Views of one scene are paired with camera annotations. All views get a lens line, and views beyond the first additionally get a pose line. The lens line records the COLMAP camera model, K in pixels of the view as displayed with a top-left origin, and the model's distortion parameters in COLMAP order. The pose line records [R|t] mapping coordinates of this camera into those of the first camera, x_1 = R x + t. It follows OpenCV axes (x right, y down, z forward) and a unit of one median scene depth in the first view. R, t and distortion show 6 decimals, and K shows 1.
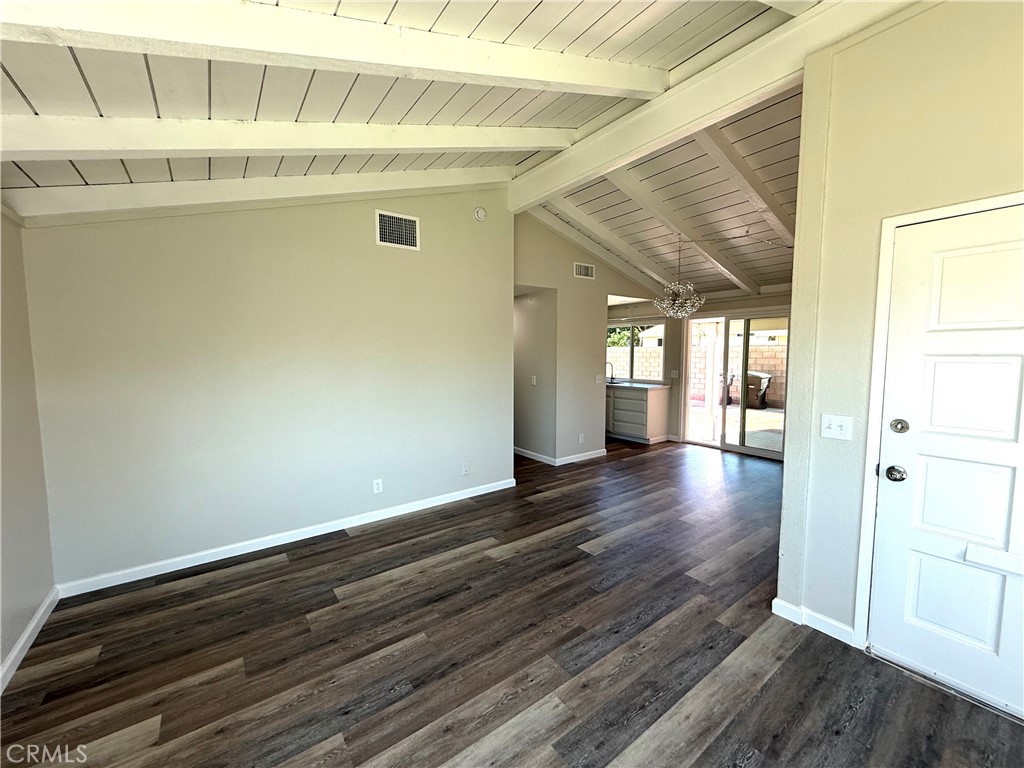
lens RADIAL K [[408.1, 0, 513.4], [0, 408.1, 385.3], [0, 0, 1]] dist [-0.001652, 0.000351]
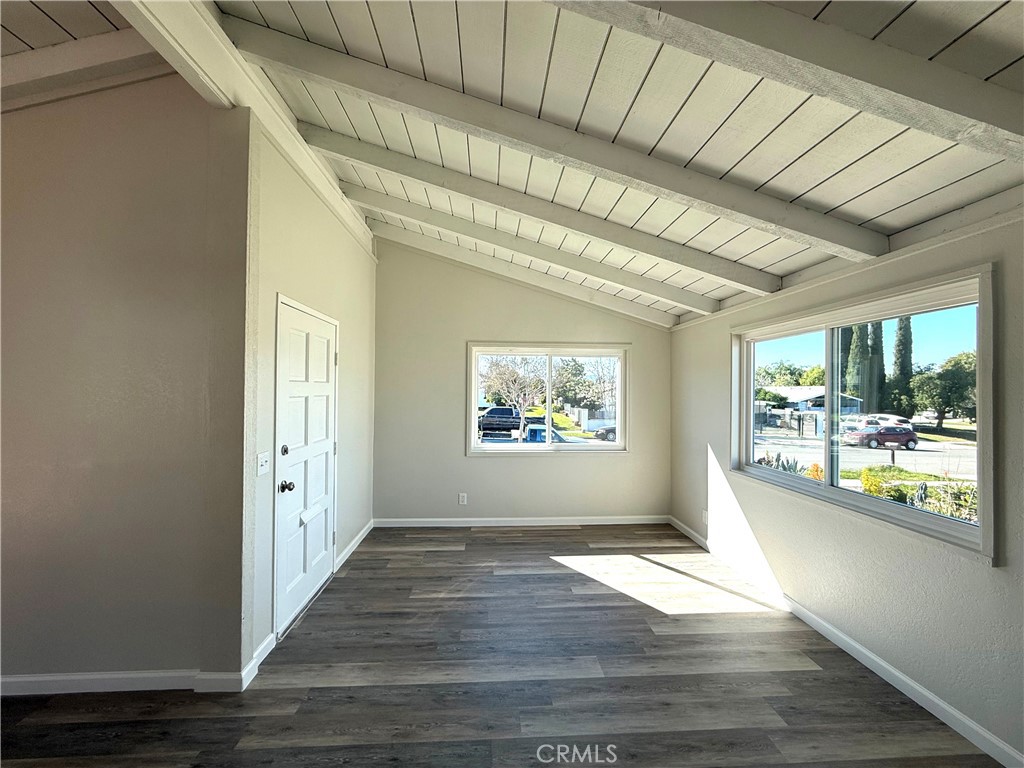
lens RADIAL K [[408.1, 0, 509.5], [0, 408.1, 382.9], [0, 0, 1]] dist [-0.001652, 0.000351]
pose [[-0.828398, 0.008569, 0.560074, -0.431351], [0.049111, 0.997143, 0.057384, -0.164712], [-0.557982, 0.075043, -0.826453, 1.719584]]
